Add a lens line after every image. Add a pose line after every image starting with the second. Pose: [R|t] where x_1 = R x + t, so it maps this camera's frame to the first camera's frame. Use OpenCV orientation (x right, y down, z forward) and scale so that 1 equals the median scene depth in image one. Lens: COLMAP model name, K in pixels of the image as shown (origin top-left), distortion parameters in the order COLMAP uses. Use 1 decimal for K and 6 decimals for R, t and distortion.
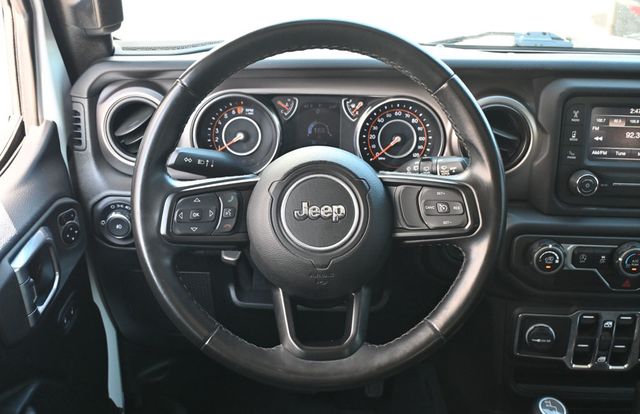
lens RADIAL K [[696.6, 0, 318.8], [0, 696.6, 207.9], [0, 0, 1]] dist [-0.026475, 0.000000]
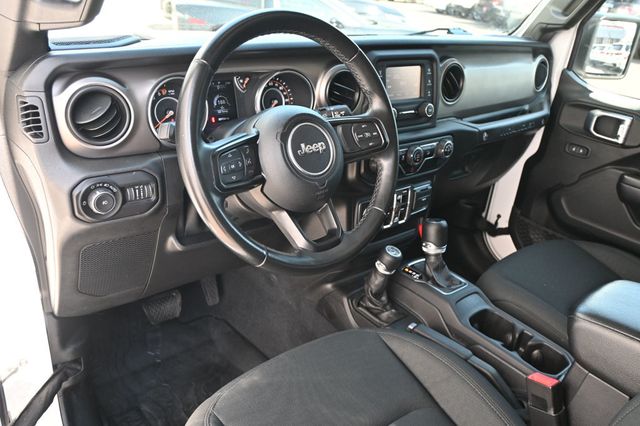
lens RADIAL K [[511.5, 0, 321.3], [0, 511.5, 213.9], [0, 0, 1]] dist [-0.008383, -0.002150]
pose [[0.768812, -0.234820, 0.594801, -0.513337], [0.186642, 0.972038, 0.142504, -0.008108], [-0.611631, 0.001456, 0.791141, 0.122976]]
